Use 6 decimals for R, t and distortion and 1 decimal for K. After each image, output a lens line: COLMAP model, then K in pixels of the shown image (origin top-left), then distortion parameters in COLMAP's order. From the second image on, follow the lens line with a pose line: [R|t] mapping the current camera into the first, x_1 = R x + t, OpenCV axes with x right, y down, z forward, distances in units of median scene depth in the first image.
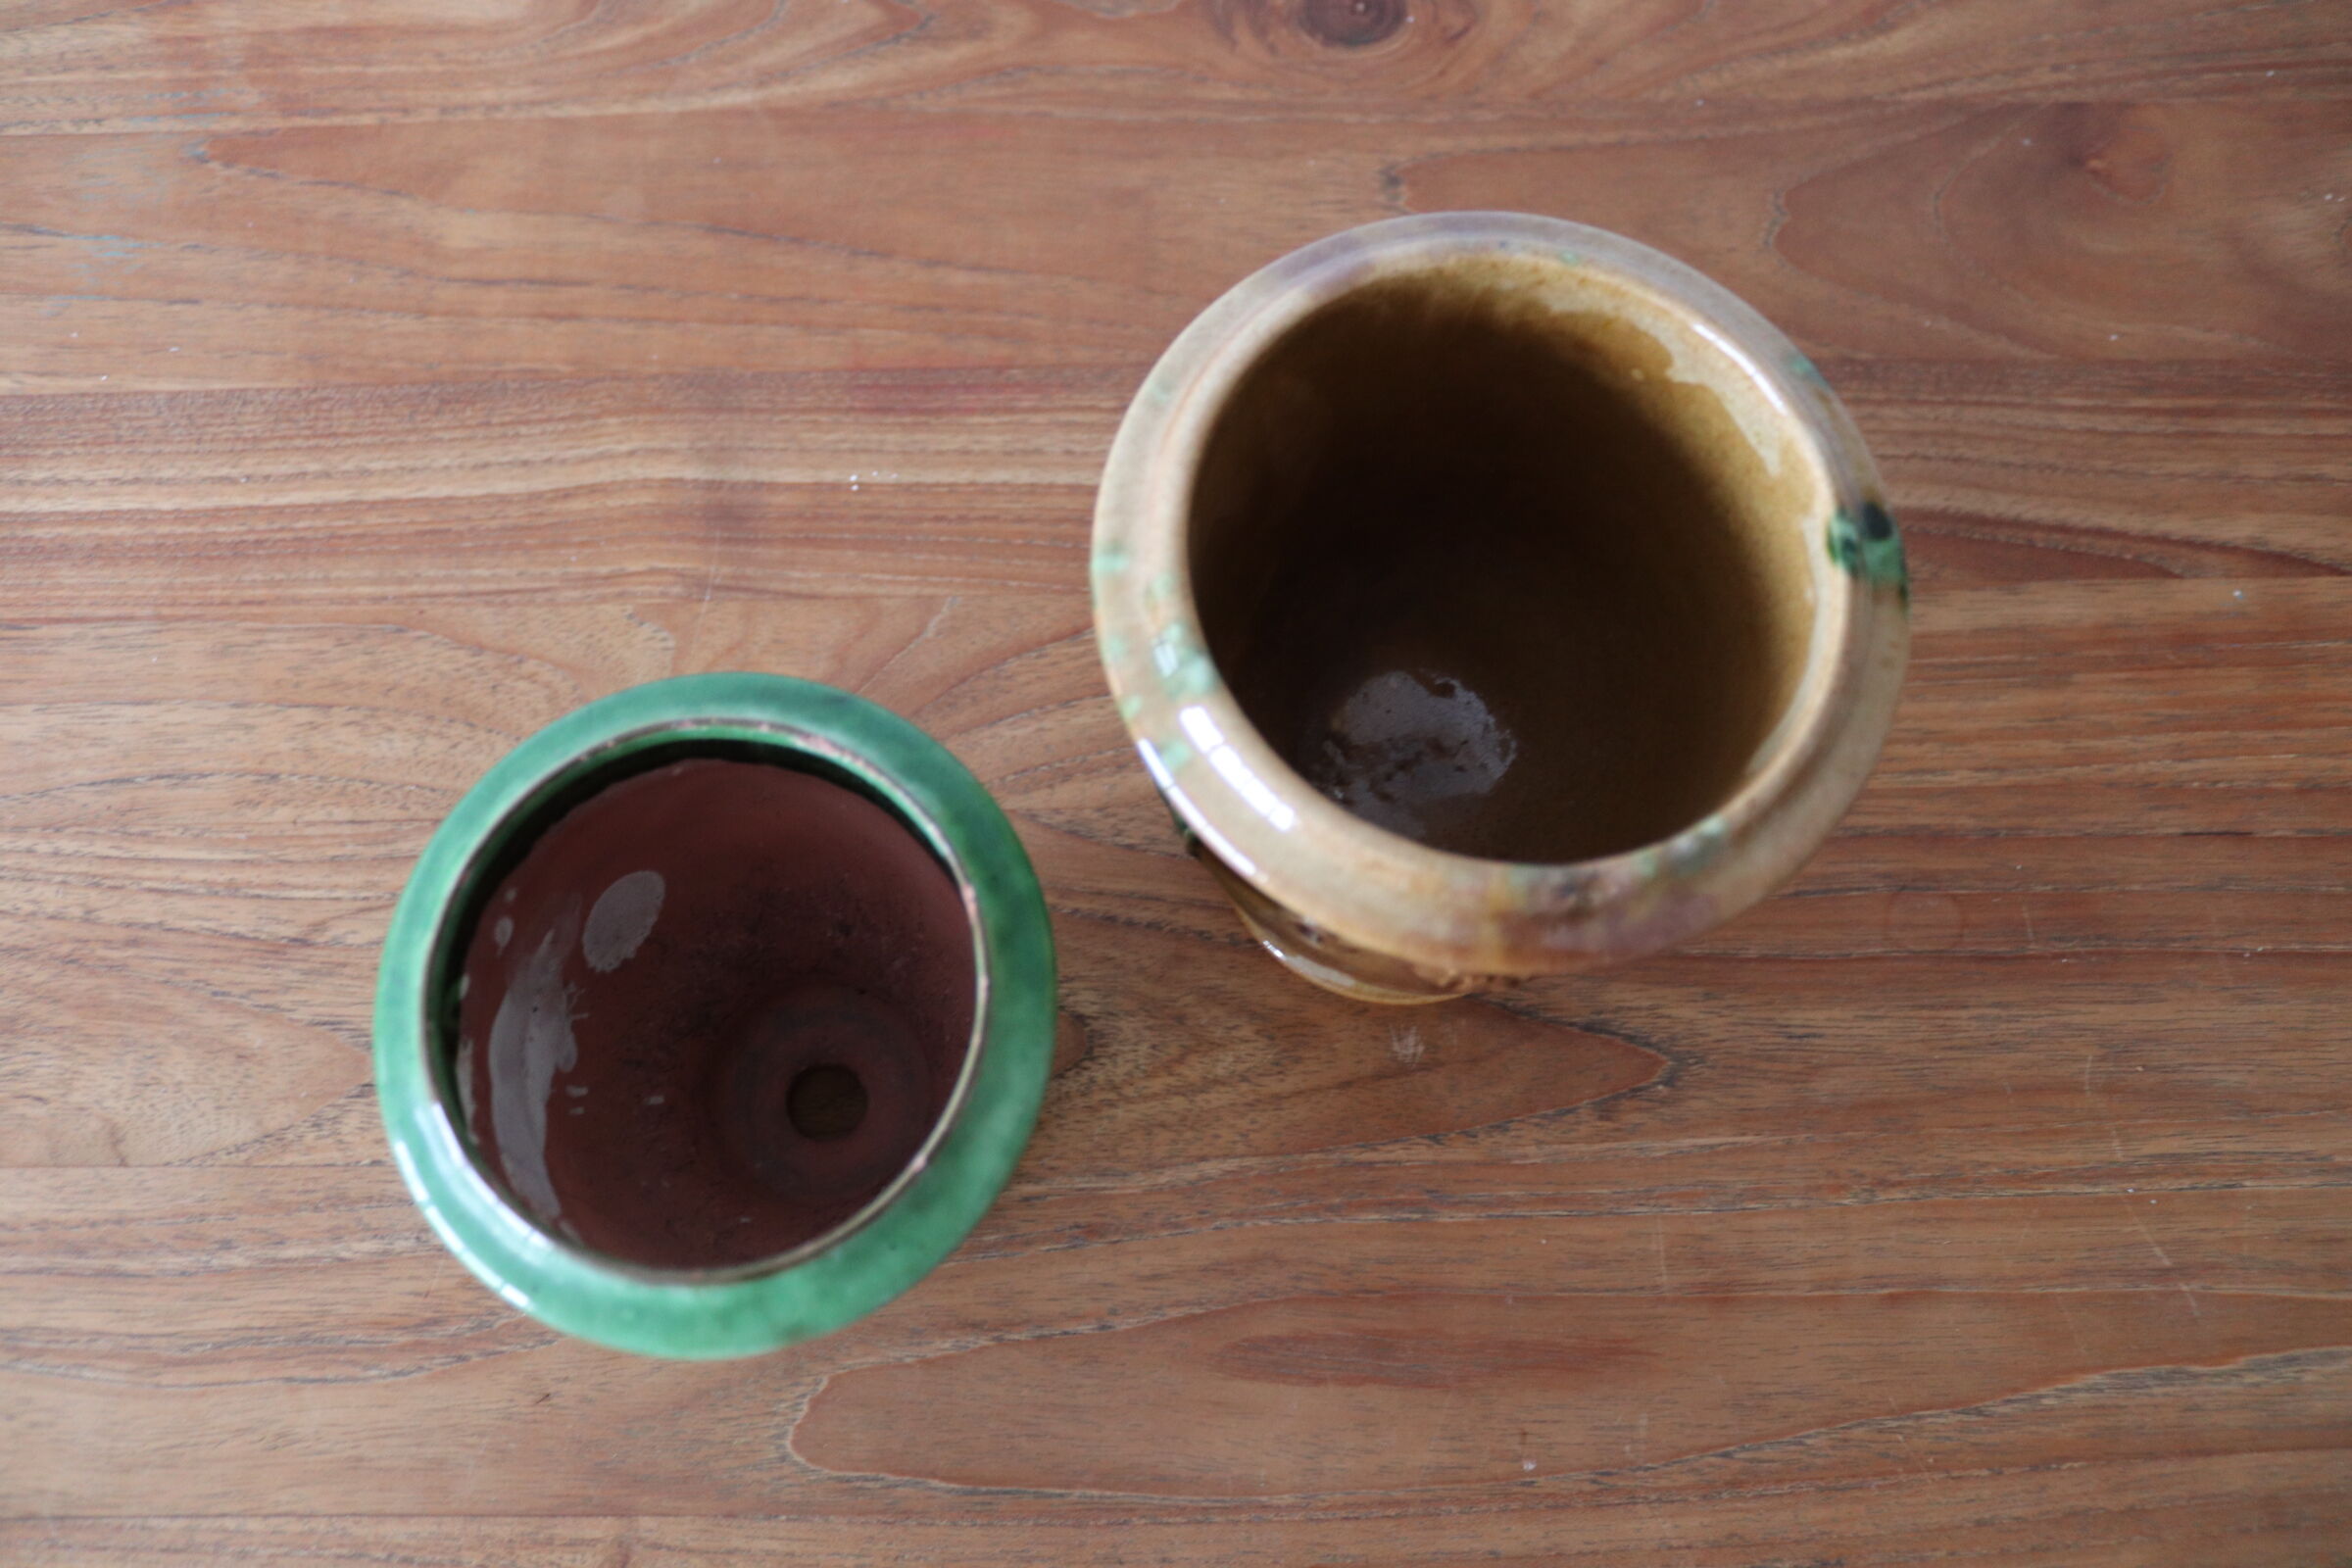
lens RADIAL K [[1904.9, 0, 1186.6], [0, 1904.9, 791.6], [0, 0, 1]] dist [-0.139870, 0.058677]
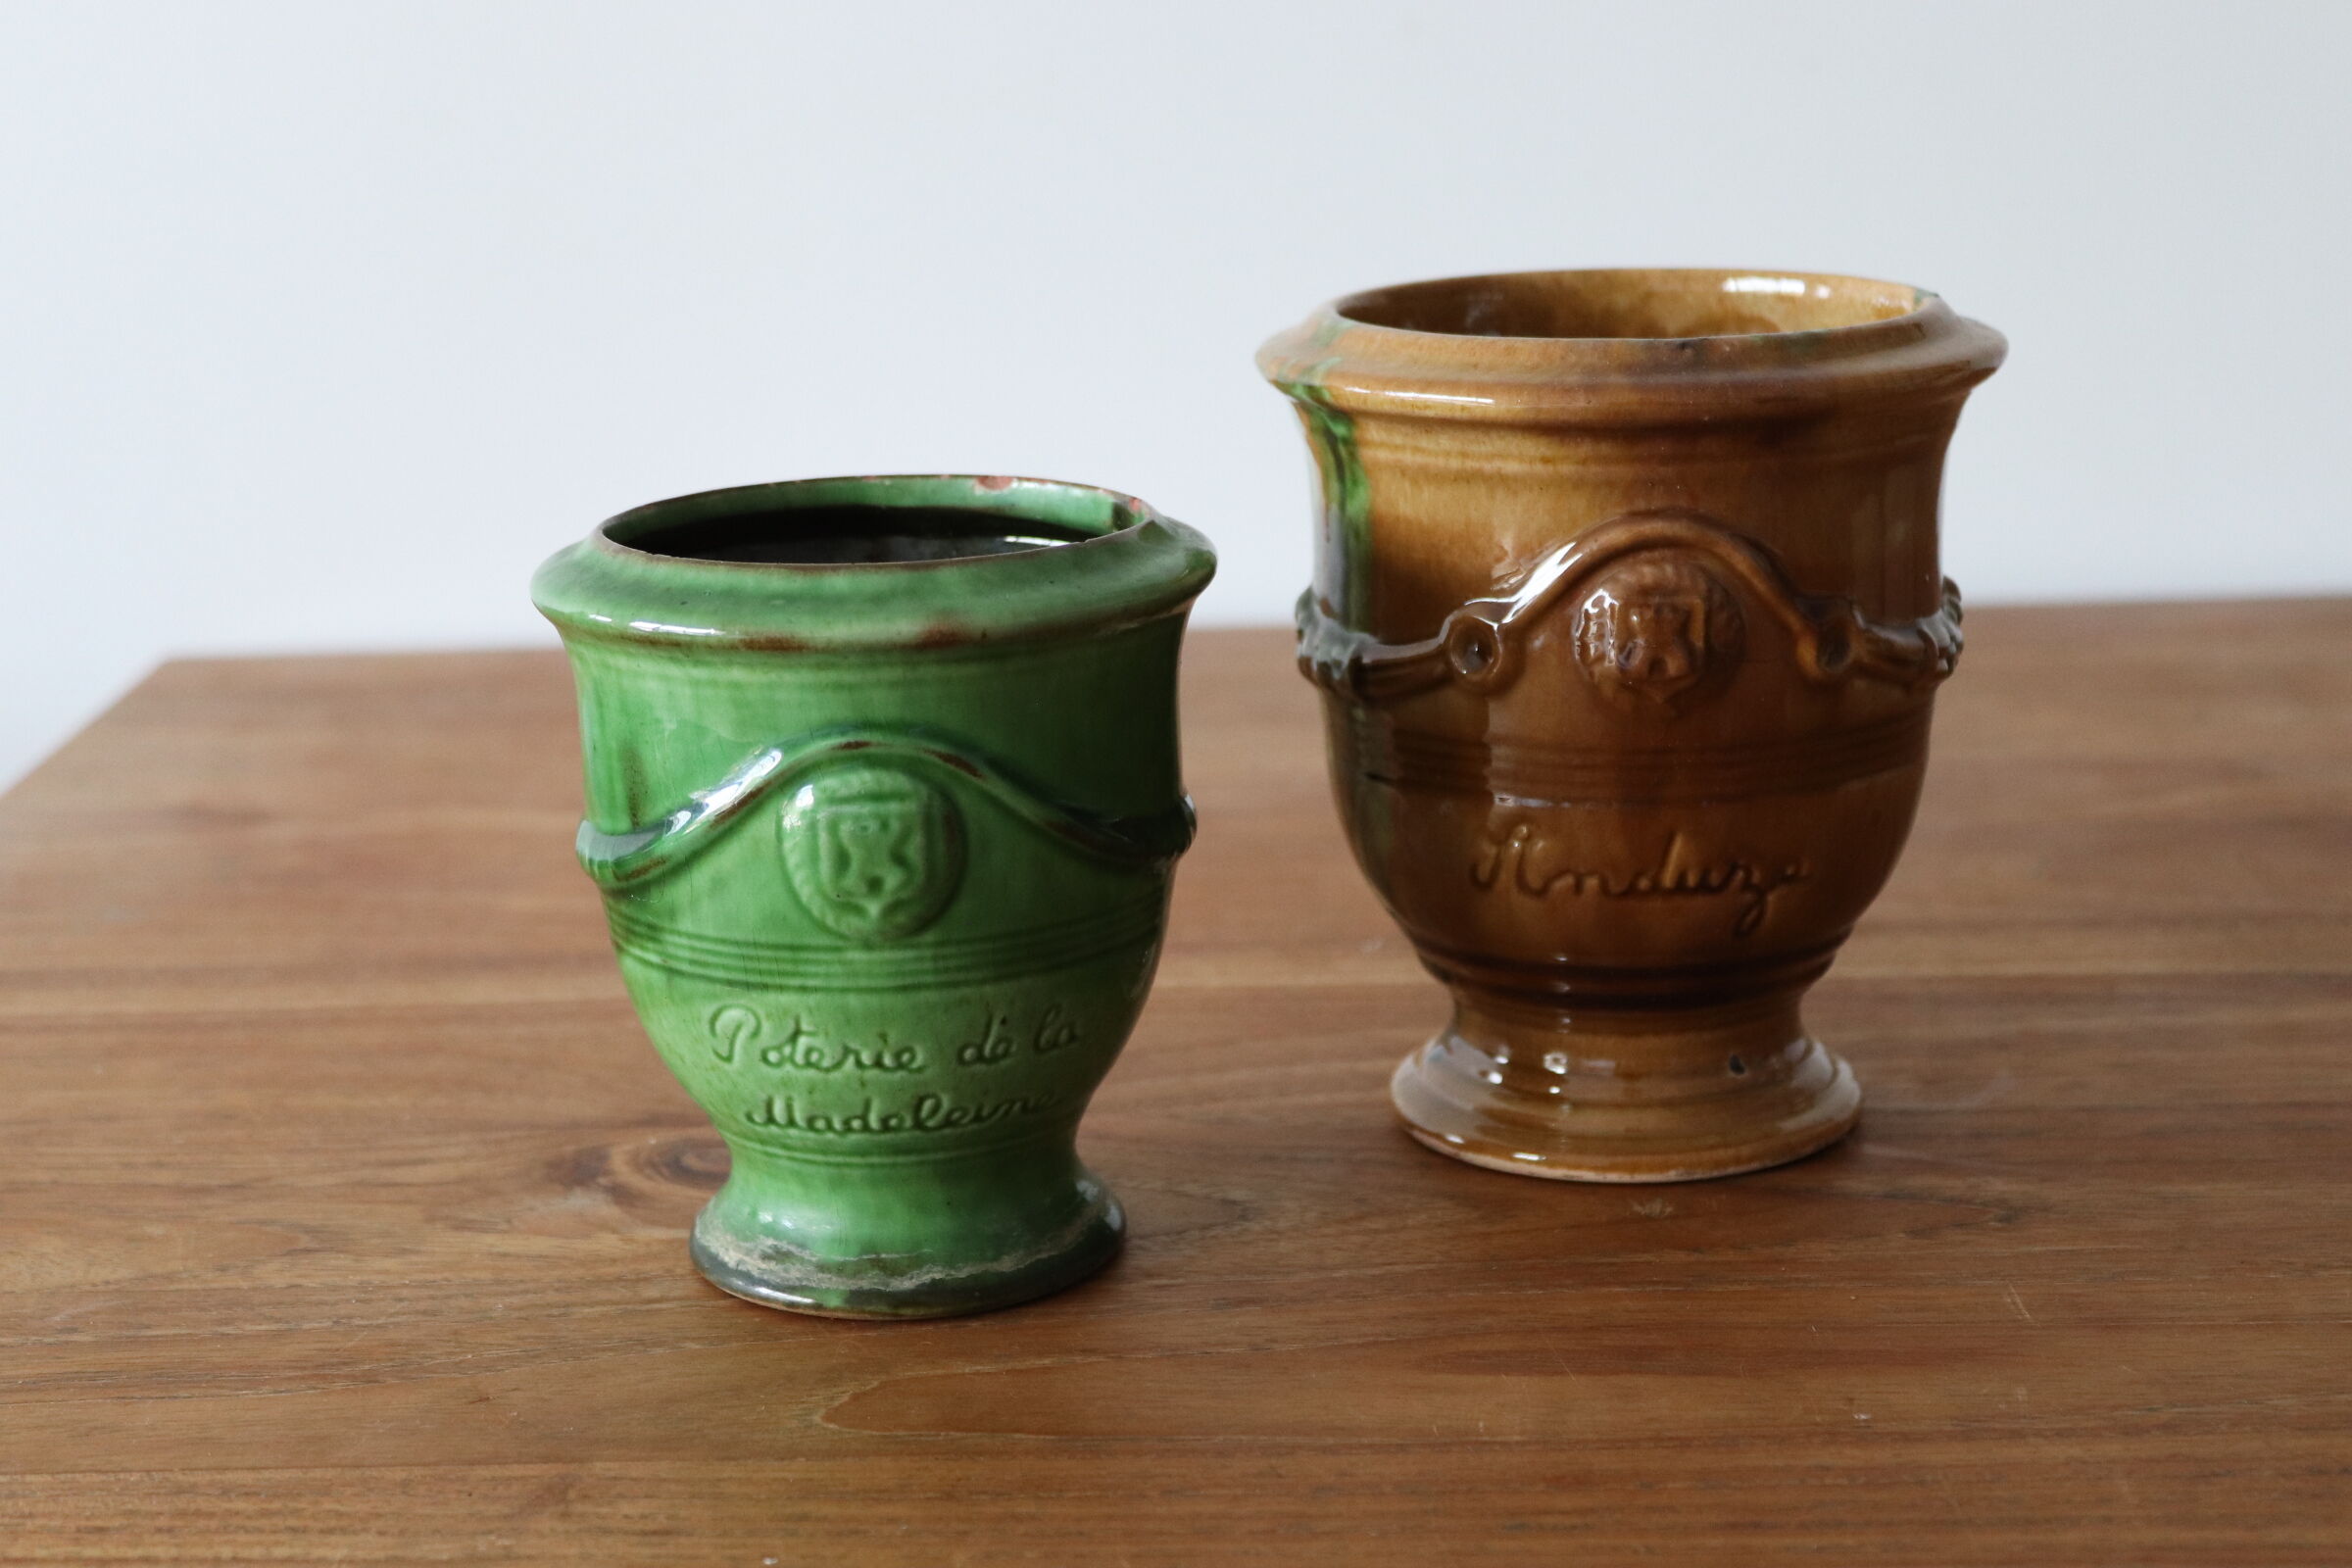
lens RADIAL K [[3853.1, 0, 1160.3], [0, 3853.1, 781.1], [0, 0, 1]] dist [-0.008503, 0.000000]
pose [[0.998240, -0.032368, -0.049694, -0.000408], [-0.025683, 0.519336, -0.854184, 1.406738], [0.053456, 0.853957, 0.517590, 0.026838]]
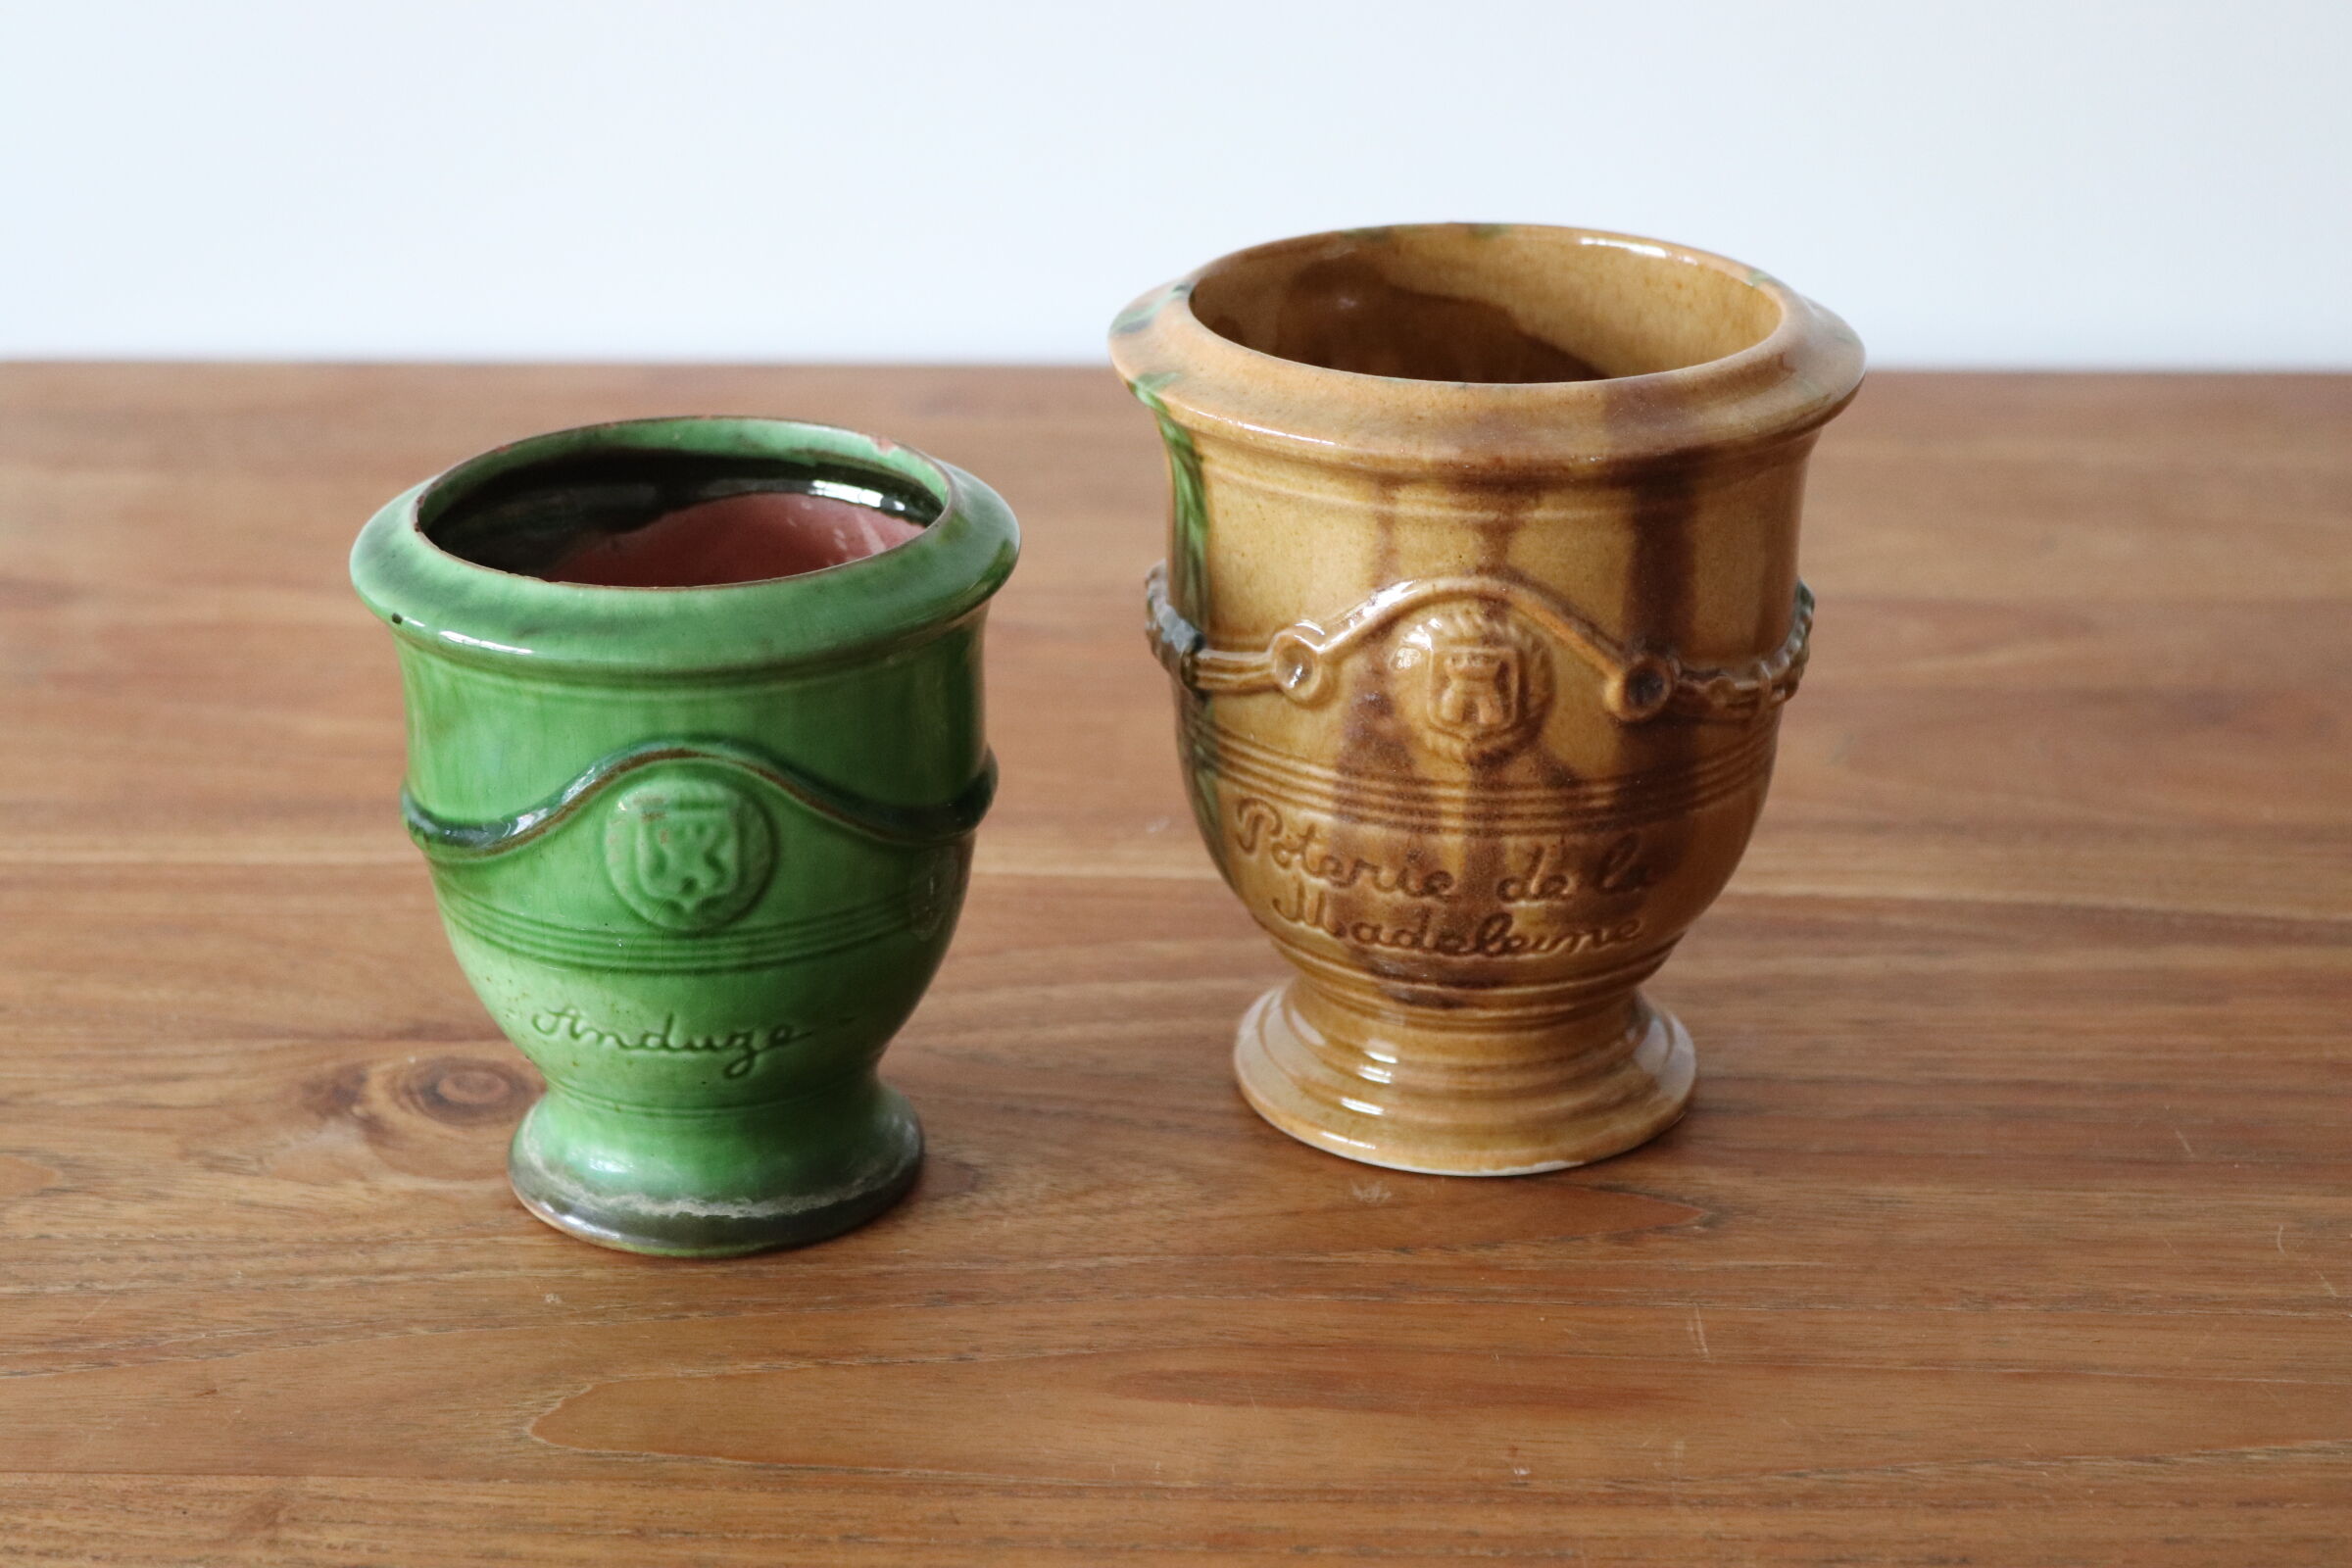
lens RADIAL K [[4063.4, 0, 1169.2], [0, 4063.4, 783.5], [0, 0, 1]] dist [0.004418, 0.000000]
pose [[0.998778, 0.008831, -0.048636, 0.114236], [-0.043012, 0.640139, -0.767054, 1.348855], [0.024360, 0.768208, 0.639736, -0.225995]]
